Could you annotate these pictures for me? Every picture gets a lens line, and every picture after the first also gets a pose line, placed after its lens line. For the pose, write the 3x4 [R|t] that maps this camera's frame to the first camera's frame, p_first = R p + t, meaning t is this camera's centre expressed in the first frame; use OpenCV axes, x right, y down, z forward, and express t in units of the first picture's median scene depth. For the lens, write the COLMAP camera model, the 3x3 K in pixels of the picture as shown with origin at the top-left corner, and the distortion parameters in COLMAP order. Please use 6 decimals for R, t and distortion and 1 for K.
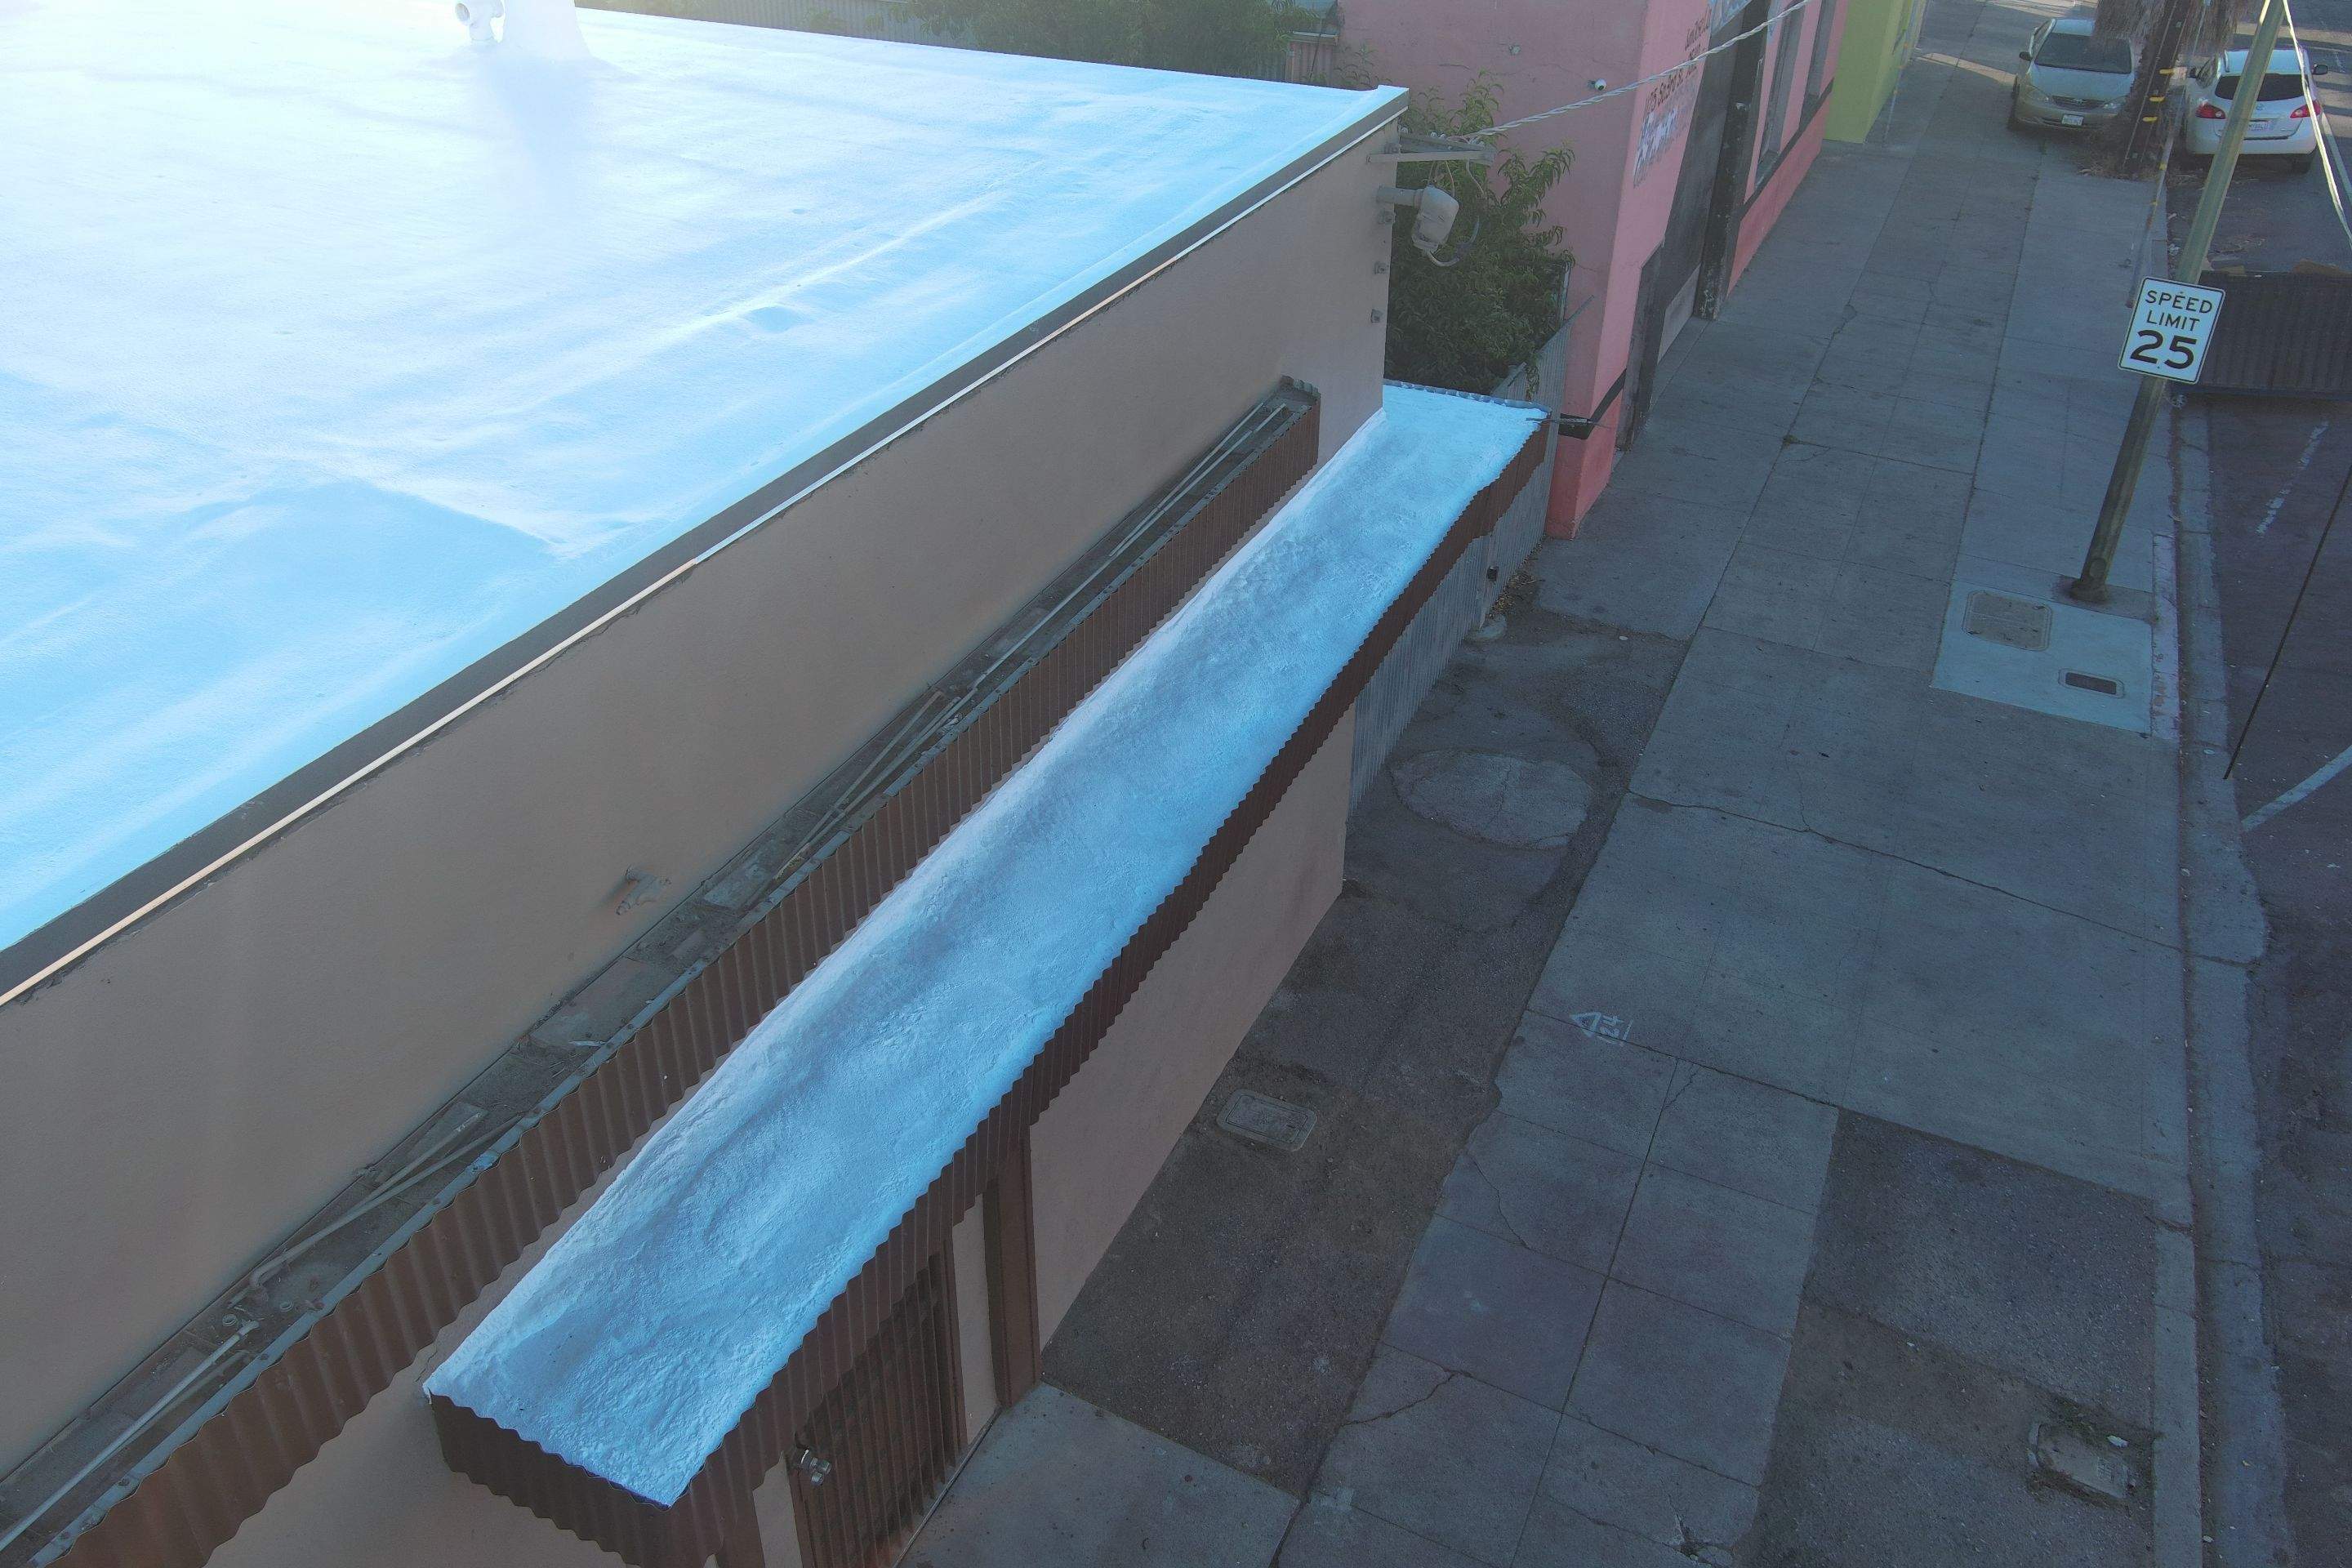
lens RADIAL K [[1813.7, 0, 1173.9], [0, 1813.7, 785.2], [0, 0, 1]] dist [0.018592, -0.026486]
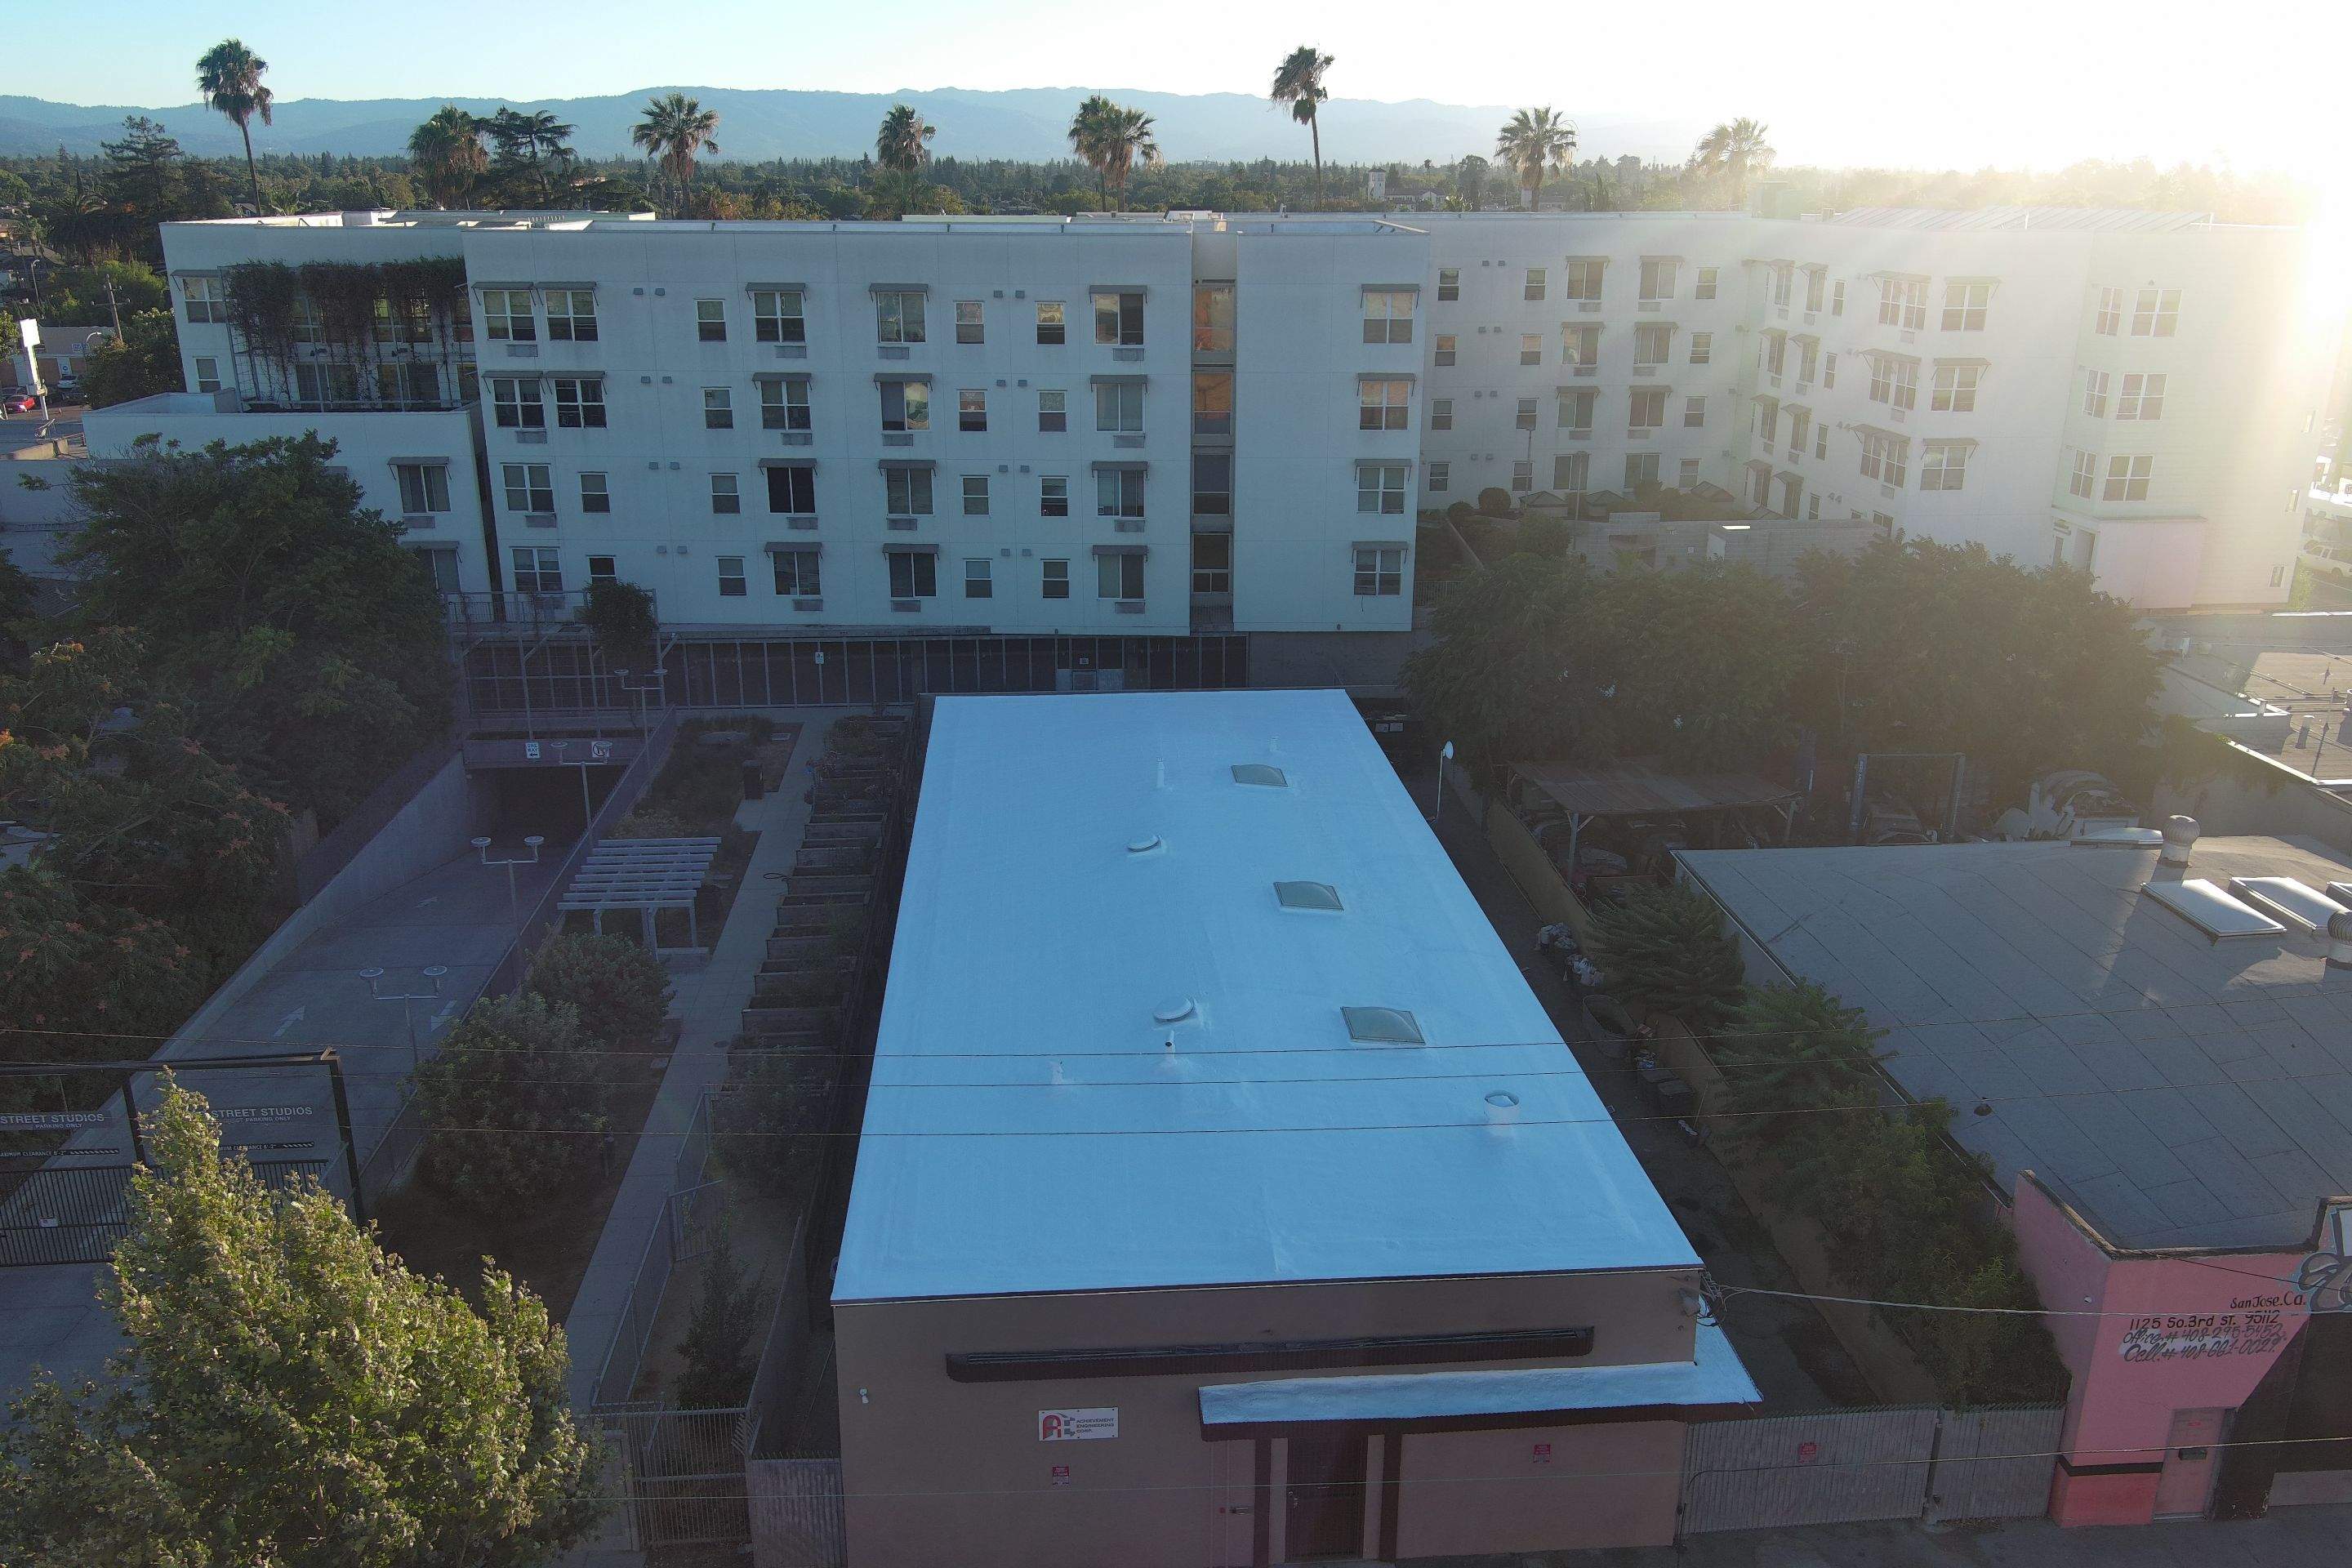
lens RADIAL K [[1811.1, 0, 1176.2], [0, 1811.1, 790.4], [0, 0, 1]] dist [0.026494, -0.026746]
pose [[0.484075, 0.268044, -0.832961, 2.691966], [-0.469796, 0.882706, 0.011030, -0.960047], [0.738216, 0.385982, 0.553222, -2.090546]]
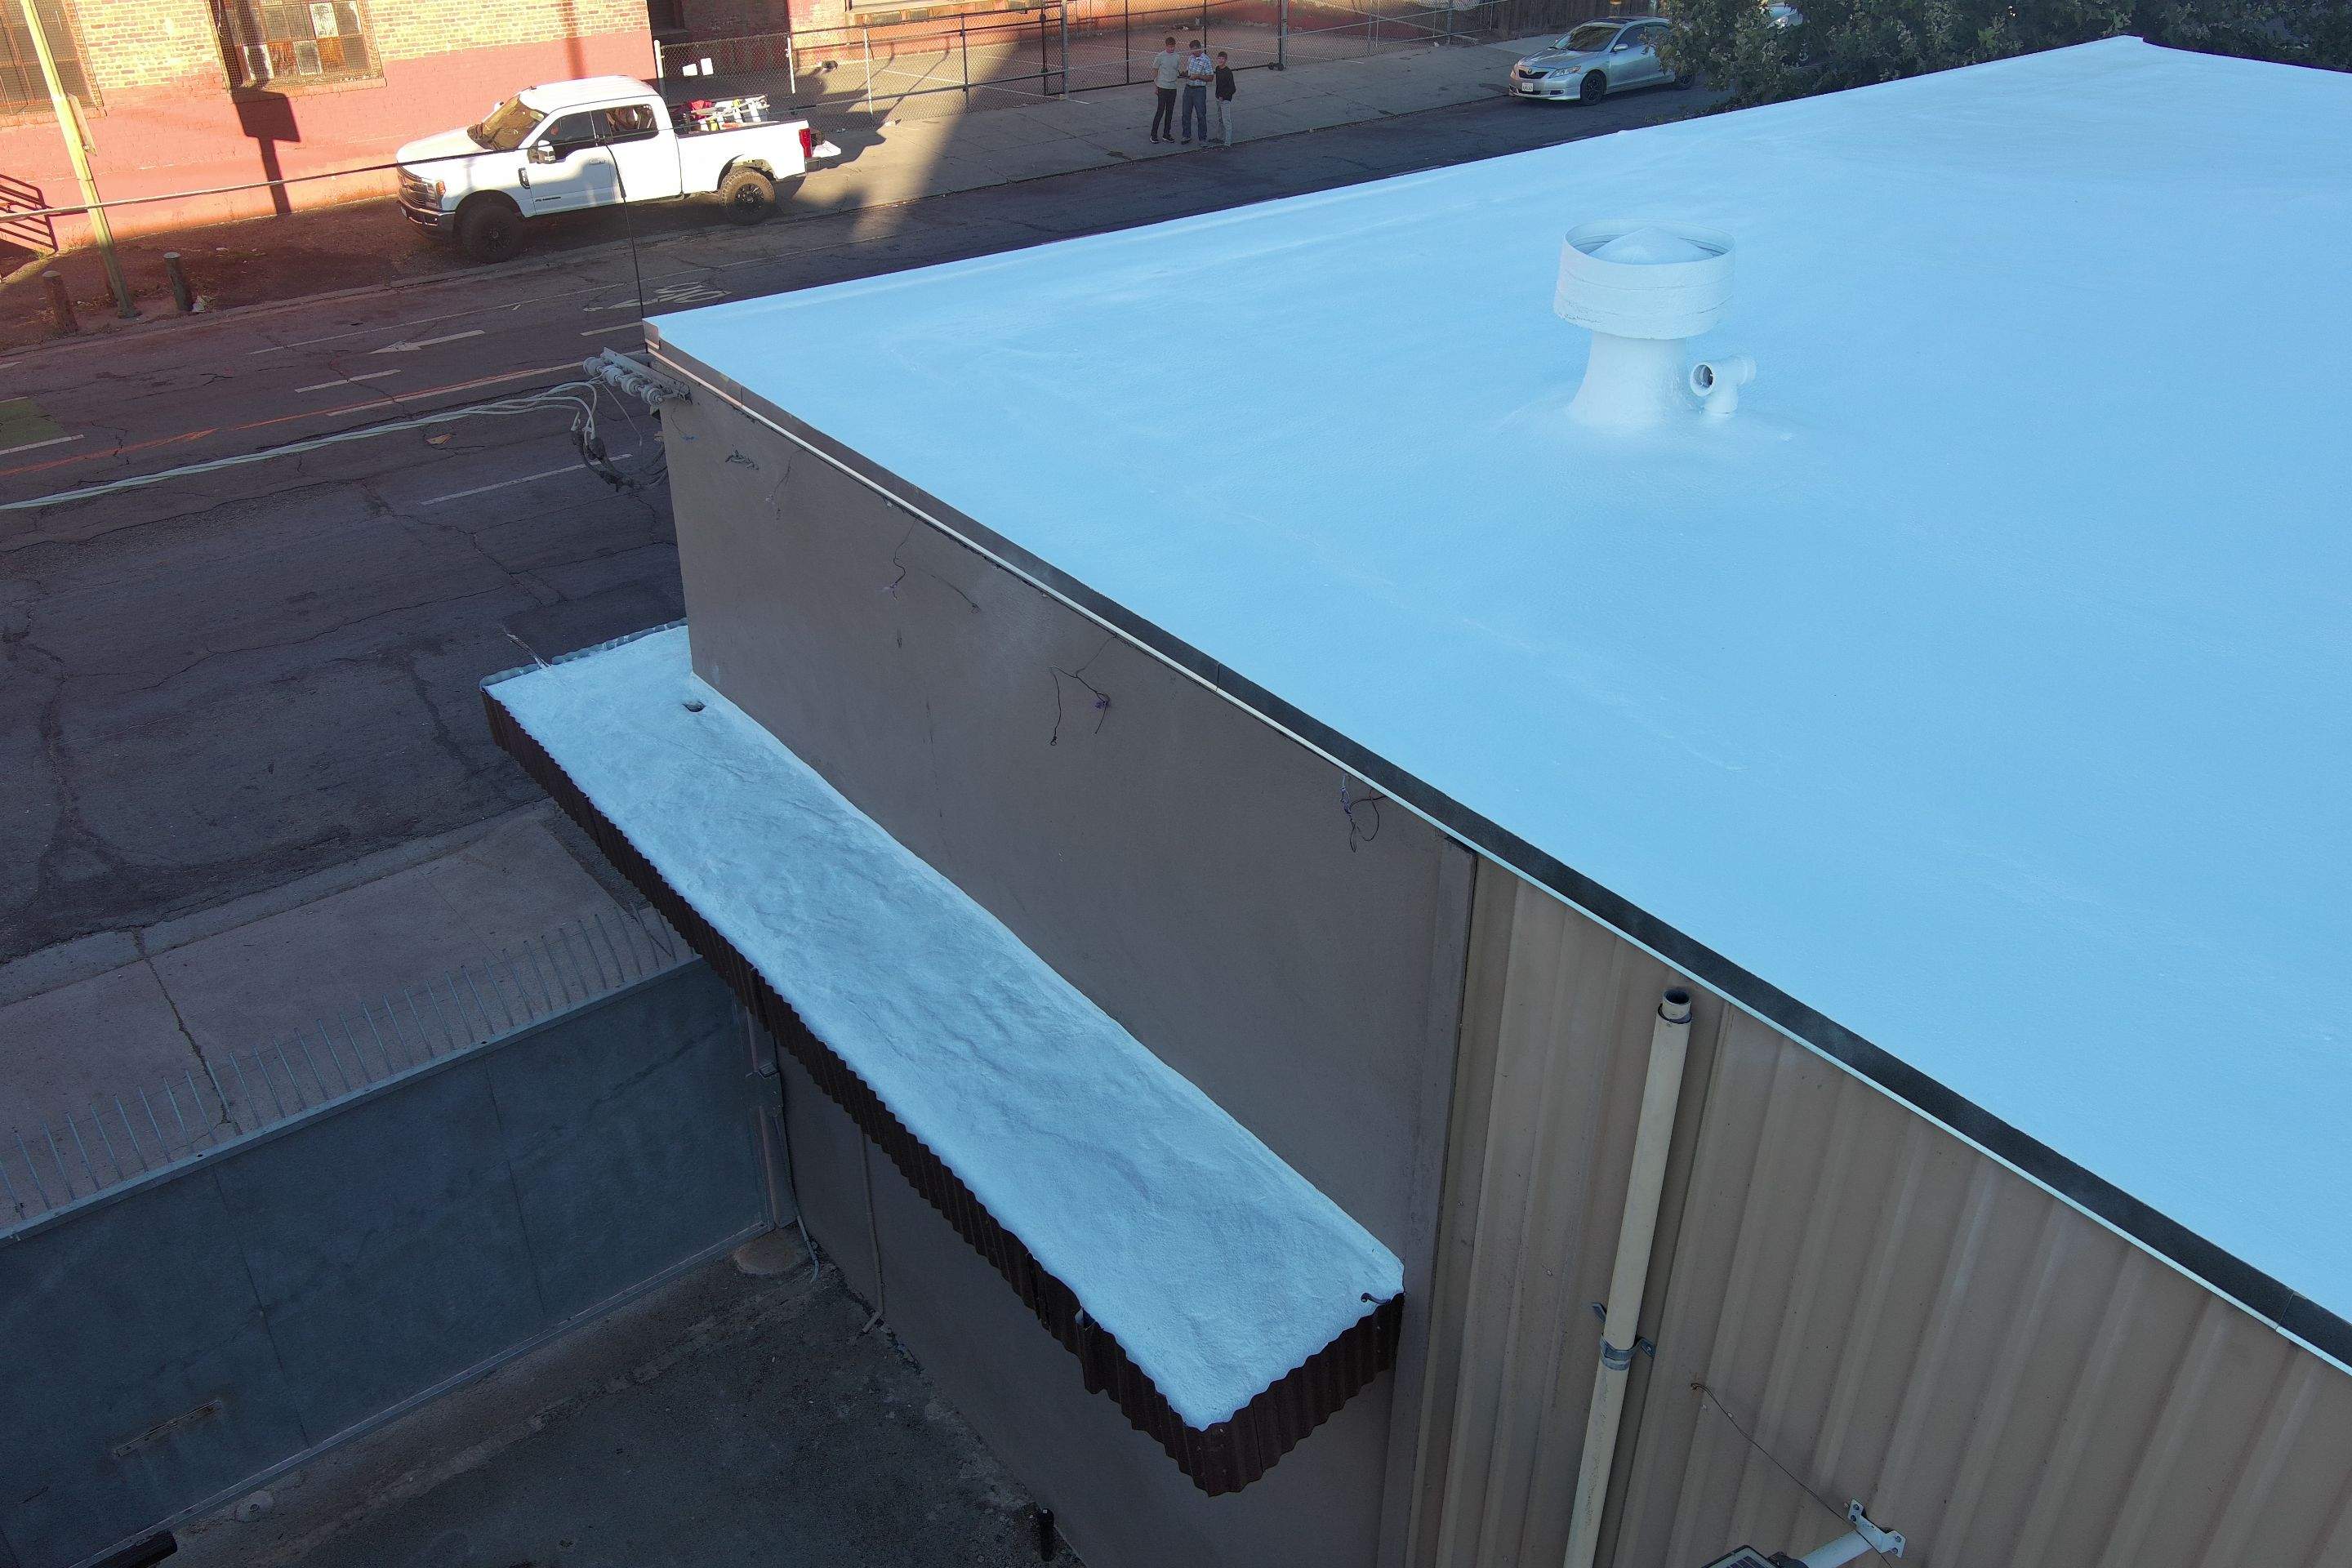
lens RADIAL K [[1813.7, 0, 1173.9], [0, 1813.7, 785.2], [0, 0, 1]] dist [0.018592, -0.026486]
pose [[-0.887711, -0.253942, 0.384035, -0.676882], [0.233198, 0.471211, 0.850635, -1.342922], [-0.396973, 0.844674, -0.359080, 1.962032]]
